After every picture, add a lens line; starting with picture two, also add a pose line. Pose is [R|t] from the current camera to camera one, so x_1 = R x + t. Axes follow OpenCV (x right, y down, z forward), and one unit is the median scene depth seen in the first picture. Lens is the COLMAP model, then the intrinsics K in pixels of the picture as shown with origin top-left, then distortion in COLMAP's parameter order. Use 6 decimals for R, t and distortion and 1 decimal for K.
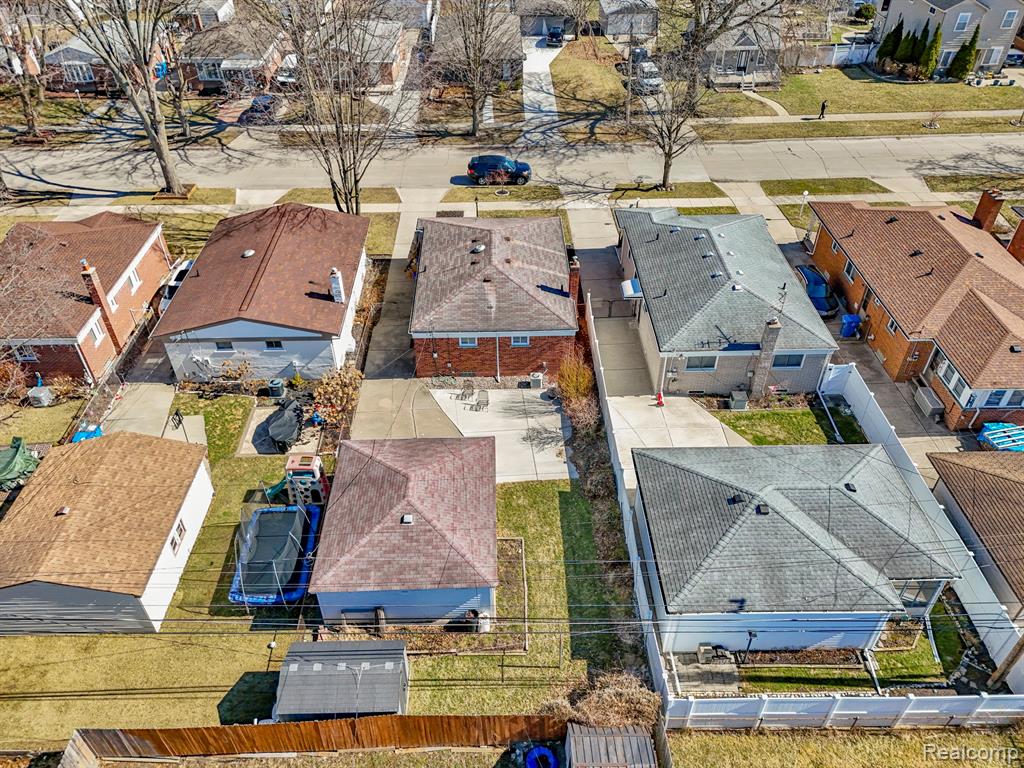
lens RADIAL K [[746.0, 0, 509.7], [0, 746.0, 383.3], [0, 0, 1]] dist [0.079370, -0.071297]
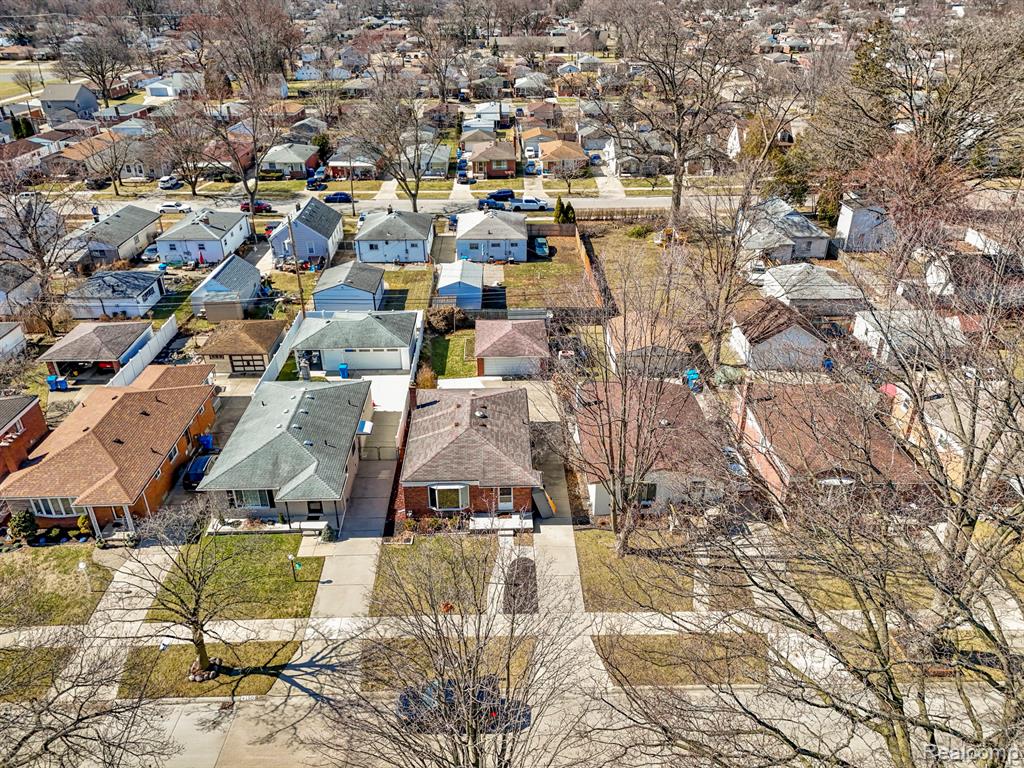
lens RADIAL K [[746.0, 0, 509.7], [0, 746.0, 383.3], [0, 0, 1]] dist [0.079370, -0.071297]
pose [[-0.999921, 0.010730, 0.006507, -0.106160], [0.010098, 0.380065, 0.924905, -1.454126], [0.007451, 0.924898, -0.380143, 1.522728]]
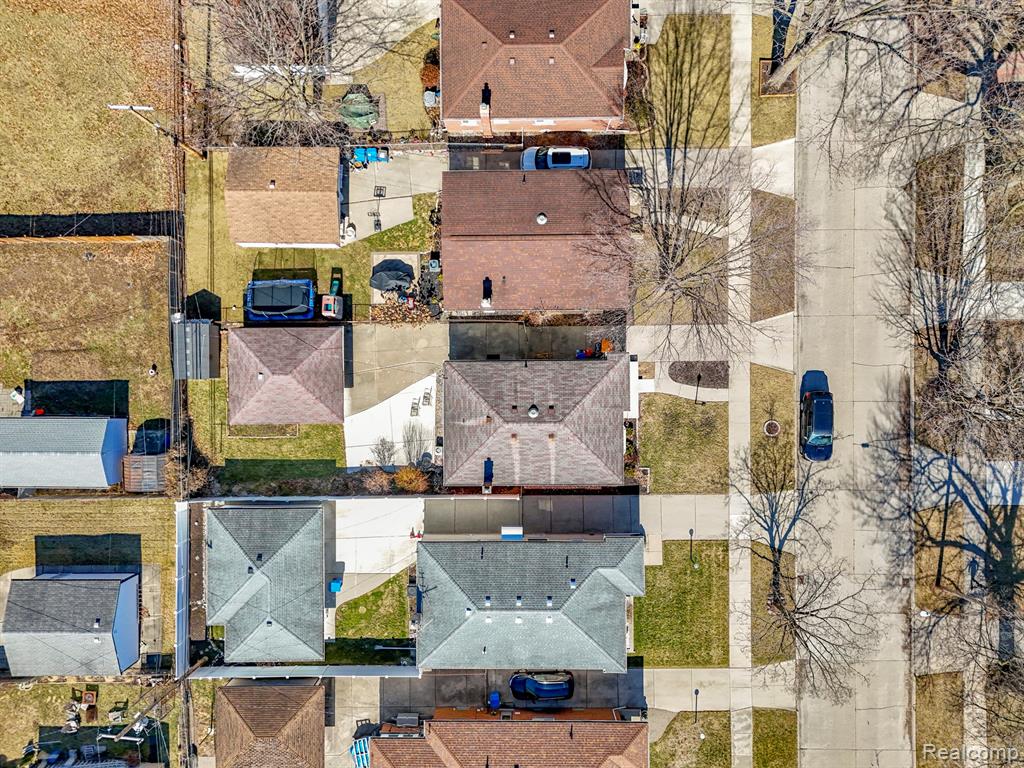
lens RADIAL K [[746.0, 0, 509.7], [0, 746.0, 383.3], [0, 0, 1]] dist [0.079370, -0.071297]
pose [[-0.014860, 0.999731, 0.017780, -0.115188], [-0.619083, -0.023163, 0.784984, -1.162470], [0.785185, 0.000658, 0.619261, 0.245686]]
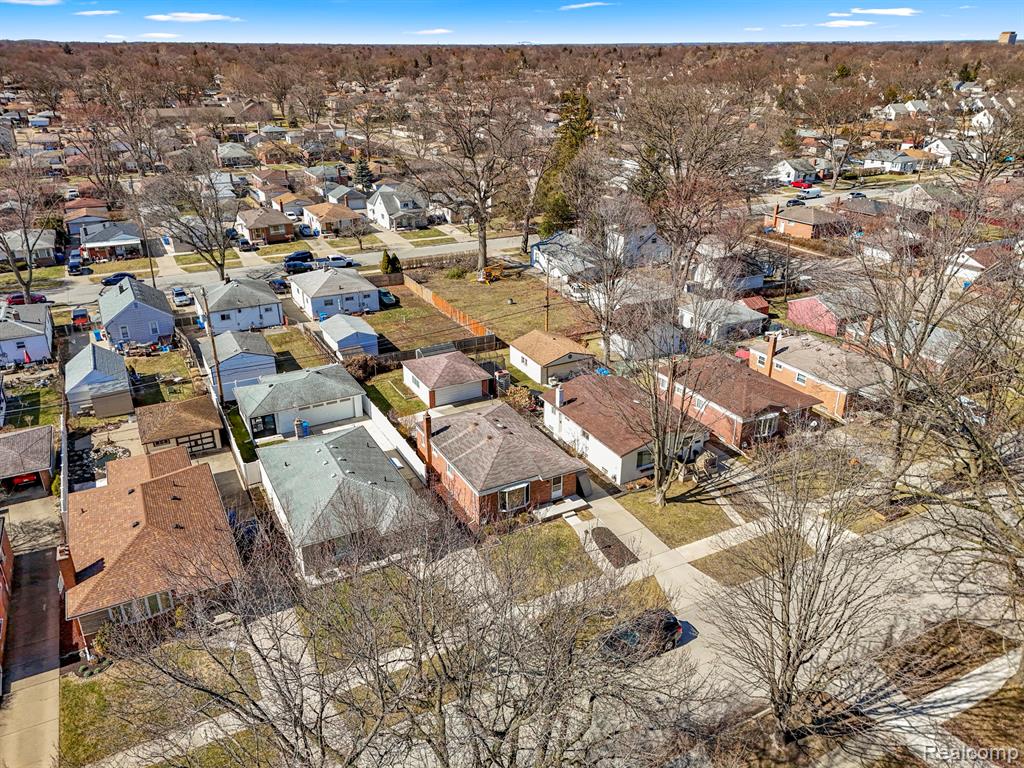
lens RADIAL K [[746.0, 0, 509.7], [0, 746.0, 383.3], [0, 0, 1]] dist [0.079370, -0.071297]
pose [[-0.893175, 0.189900, -0.407648, 0.541568], [-0.279264, 0.476296, 0.833759, -1.500395], [0.352492, 0.858534, -0.372383, 1.559310]]
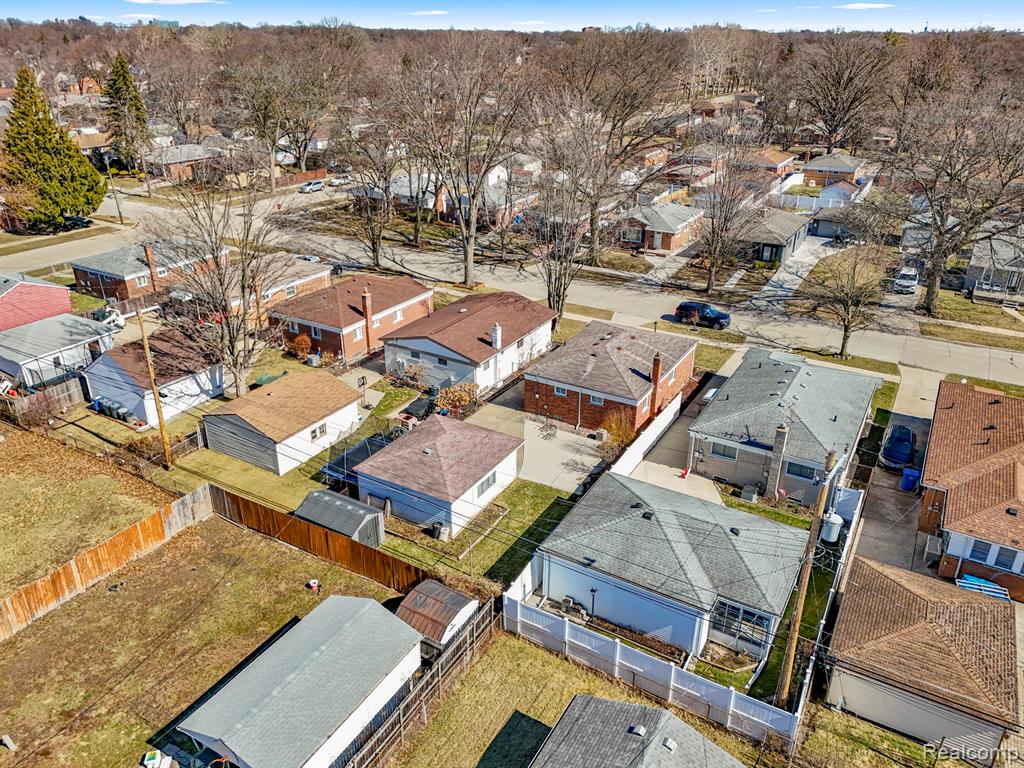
lens RADIAL K [[746.0, 0, 509.7], [0, 746.0, 383.3], [0, 0, 1]] dist [0.079370, -0.071297]
pose [[0.850923, 0.232675, -0.470949, 0.475479], [-0.342325, 0.925650, -0.161199, 0.170881], [0.398427, 0.298386, 0.867307, -0.182450]]
